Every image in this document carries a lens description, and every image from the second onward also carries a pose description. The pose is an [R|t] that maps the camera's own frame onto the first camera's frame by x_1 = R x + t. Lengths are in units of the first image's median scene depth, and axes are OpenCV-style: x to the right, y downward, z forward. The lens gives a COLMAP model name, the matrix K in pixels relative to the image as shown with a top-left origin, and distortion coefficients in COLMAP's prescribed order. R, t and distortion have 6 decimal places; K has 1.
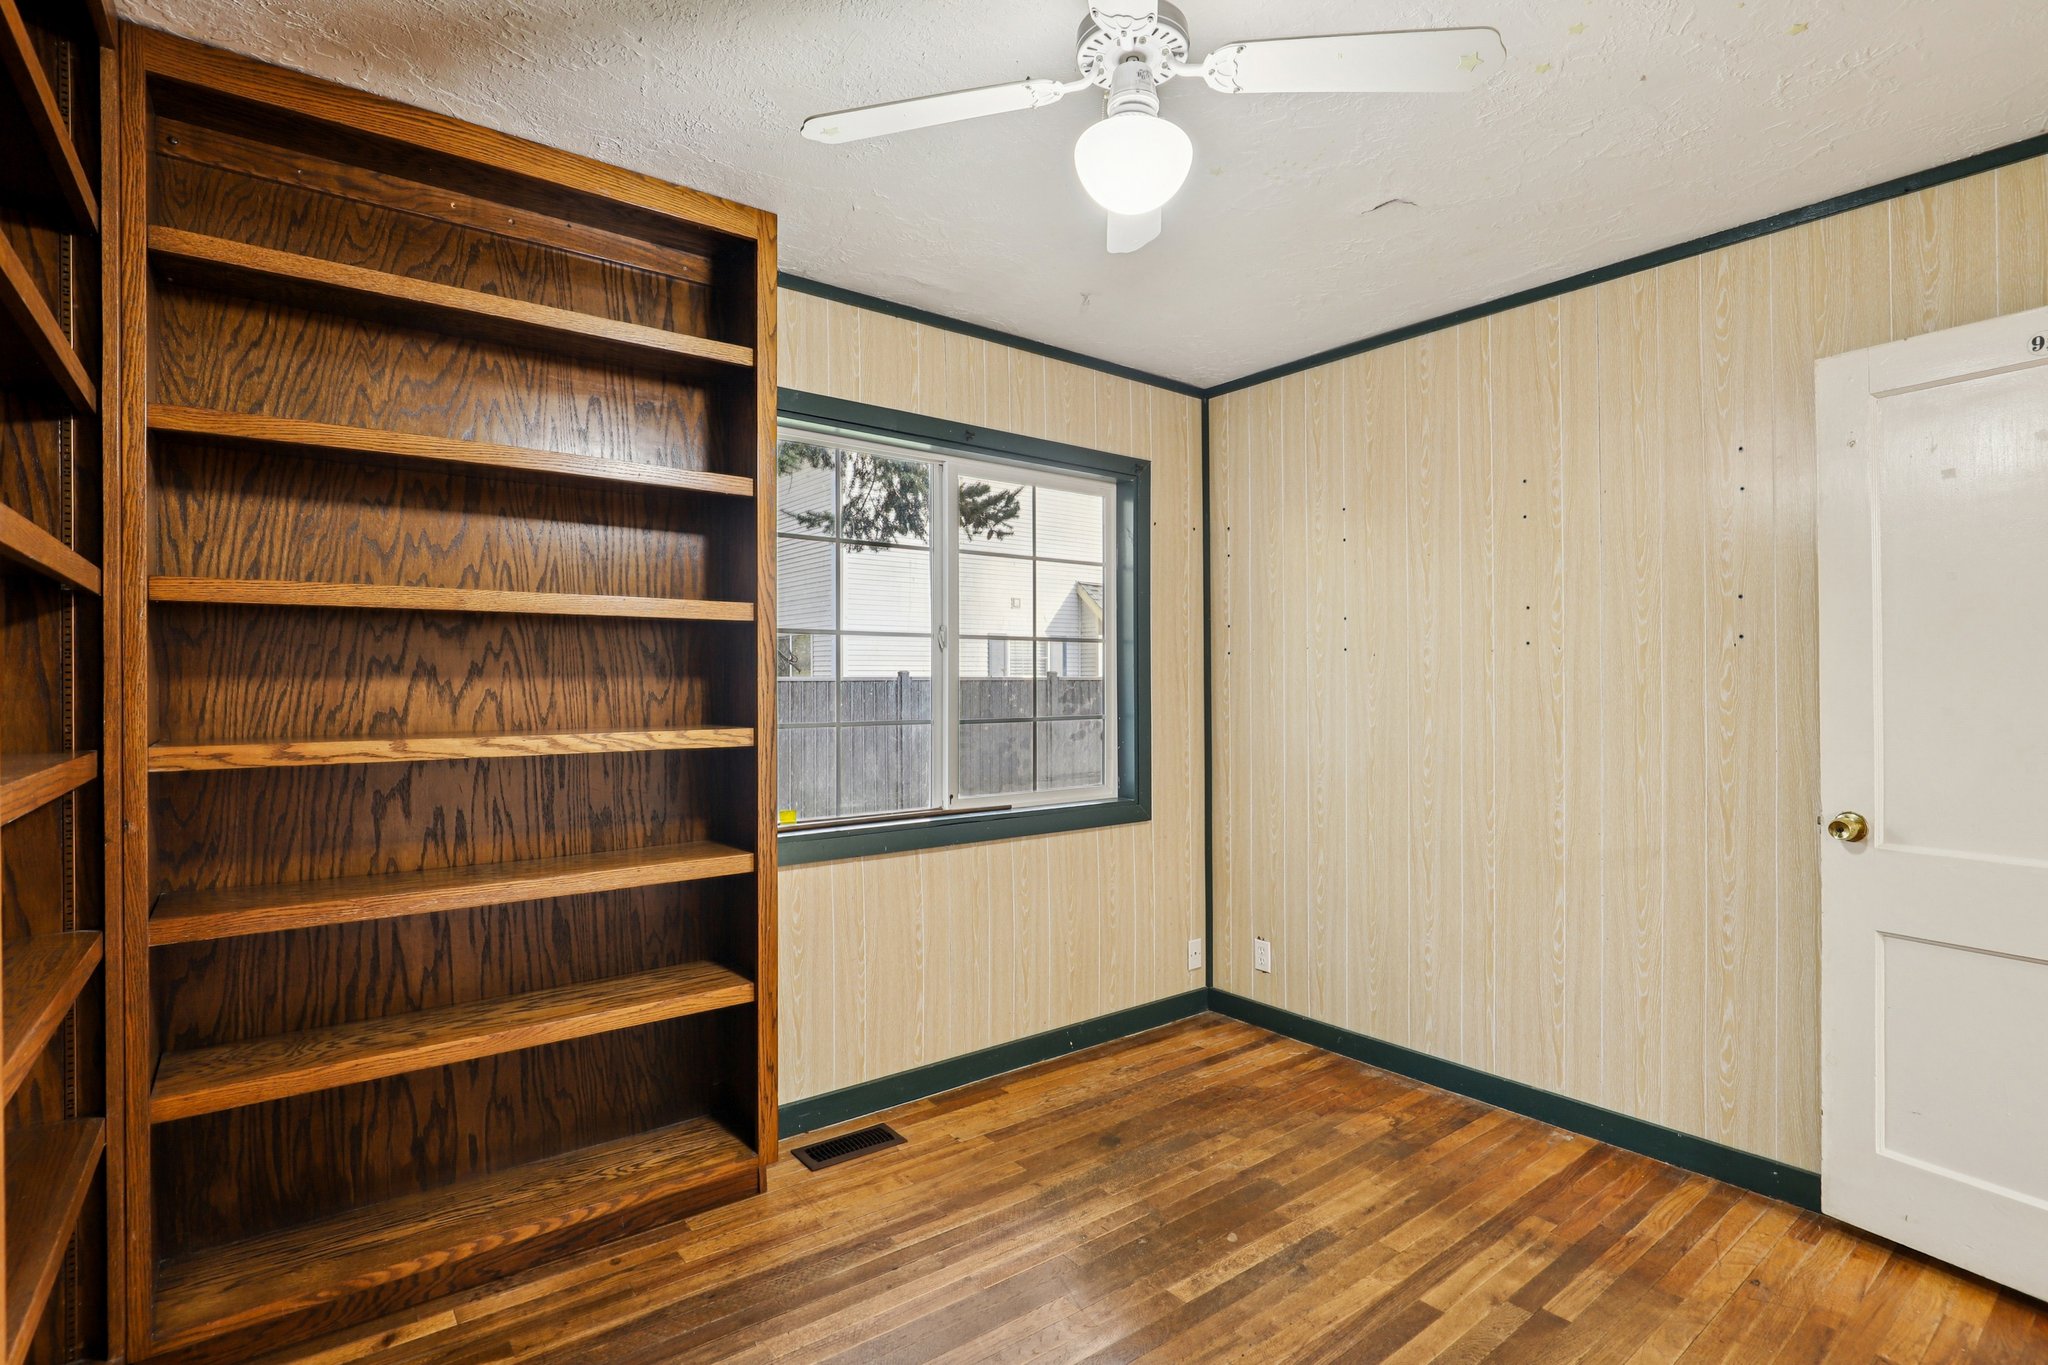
lens RADIAL K [[965.9, 0, 1020.8], [0, 965.9, 673.9], [0, 0, 1]] dist [-0.034973, -0.000054]
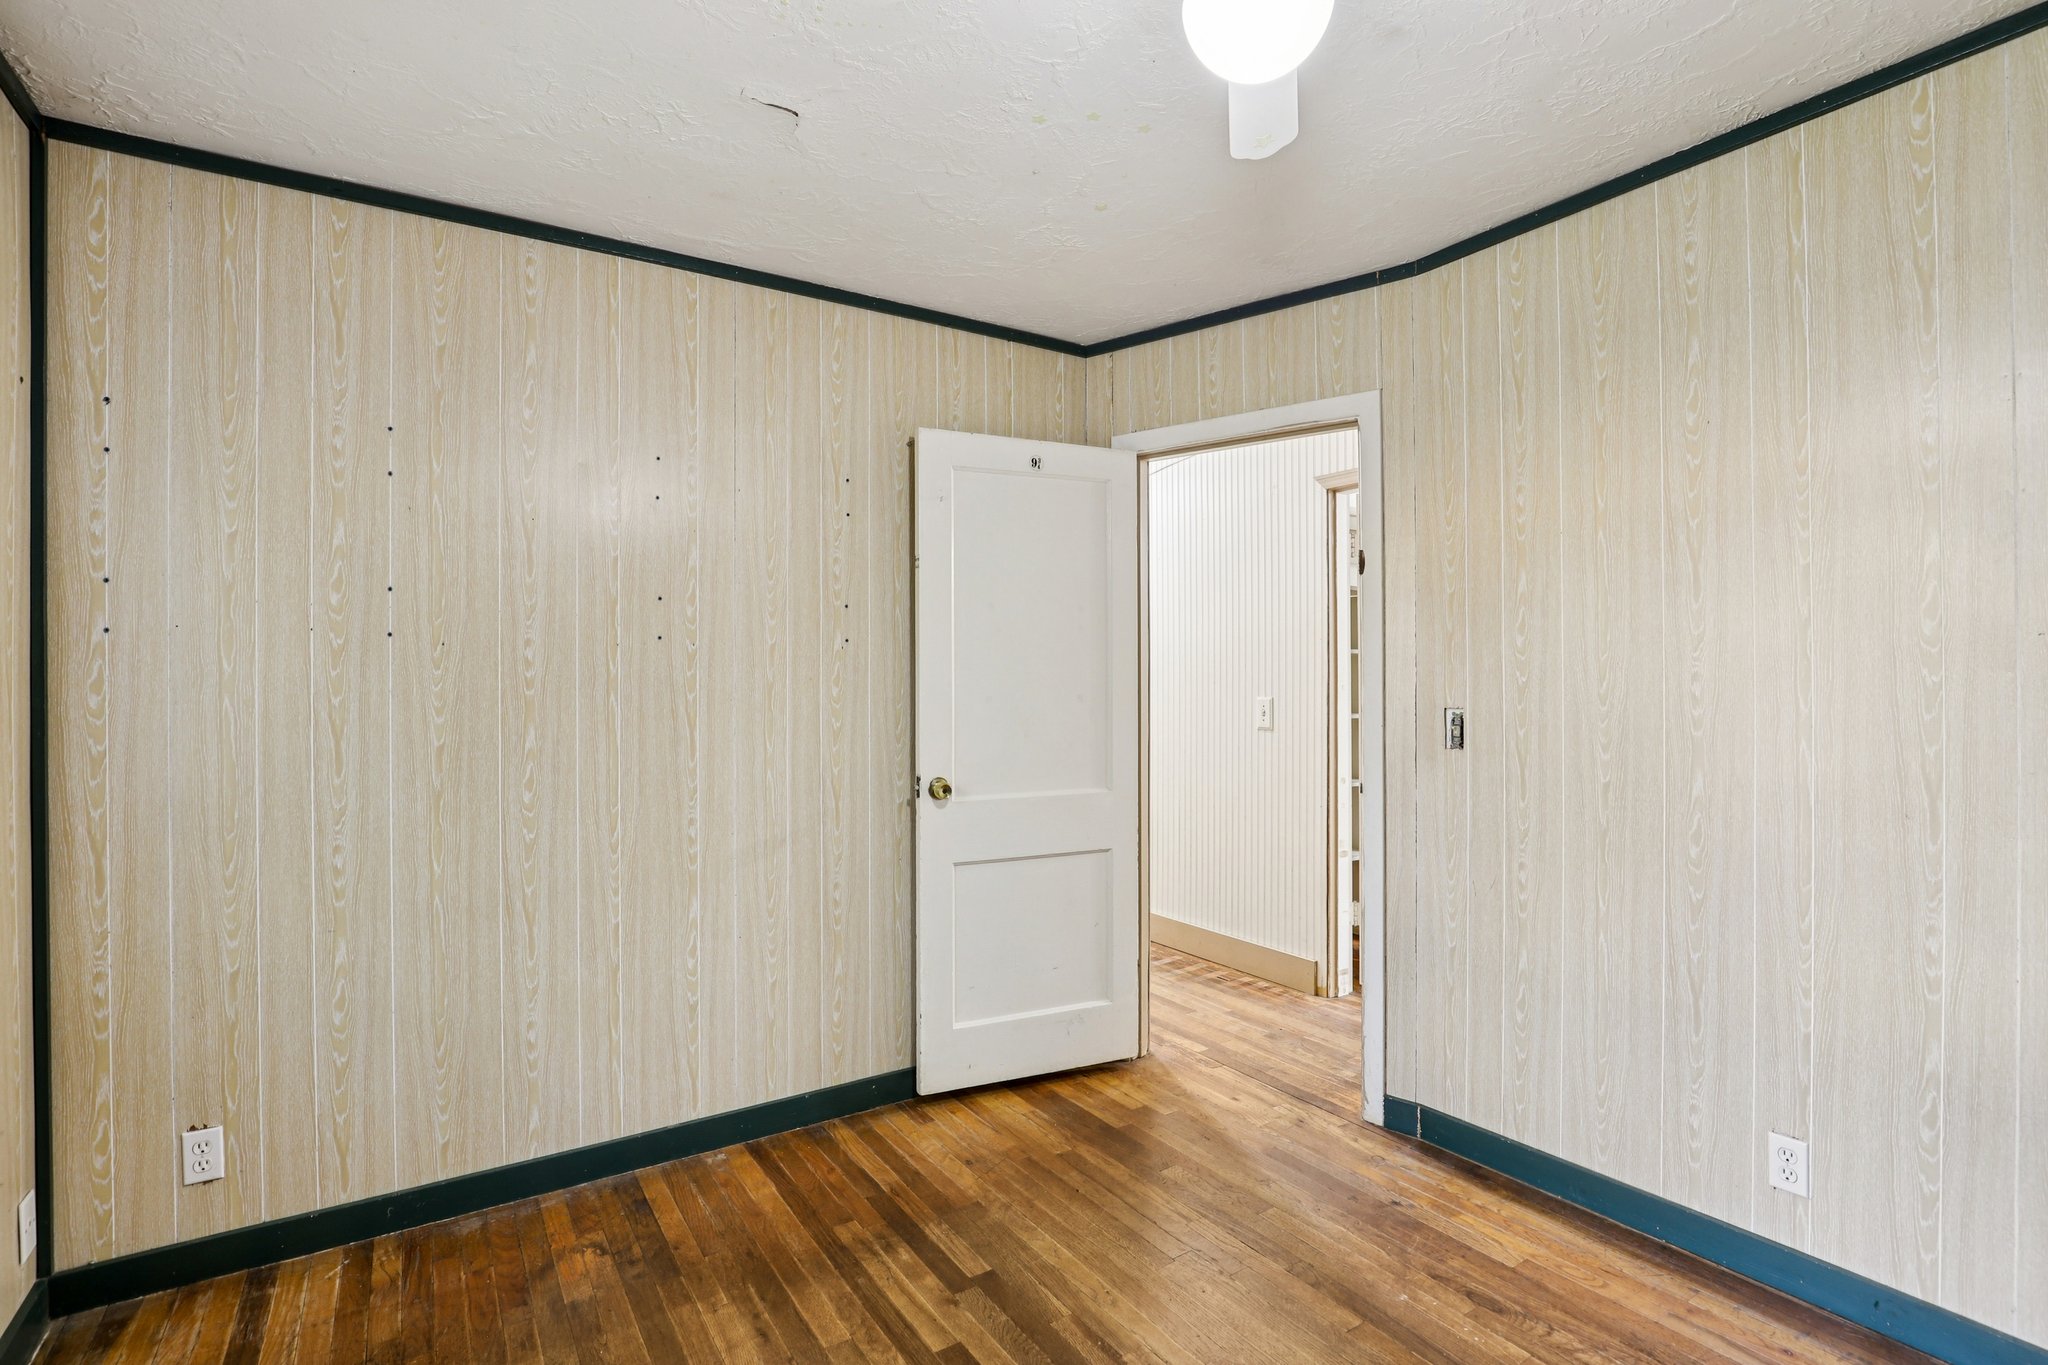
lens RADIAL K [[963.0, 0, 1022.5], [0, 963.0, 667.3], [0, 0, 1]] dist [-0.036072, 0.005935]
pose [[0.085688, 0.014120, 0.996222, -0.350464], [-0.001217, 0.999900, -0.014068, 0.008301], [-0.996321, -0.000007, 0.085697, 0.595624]]
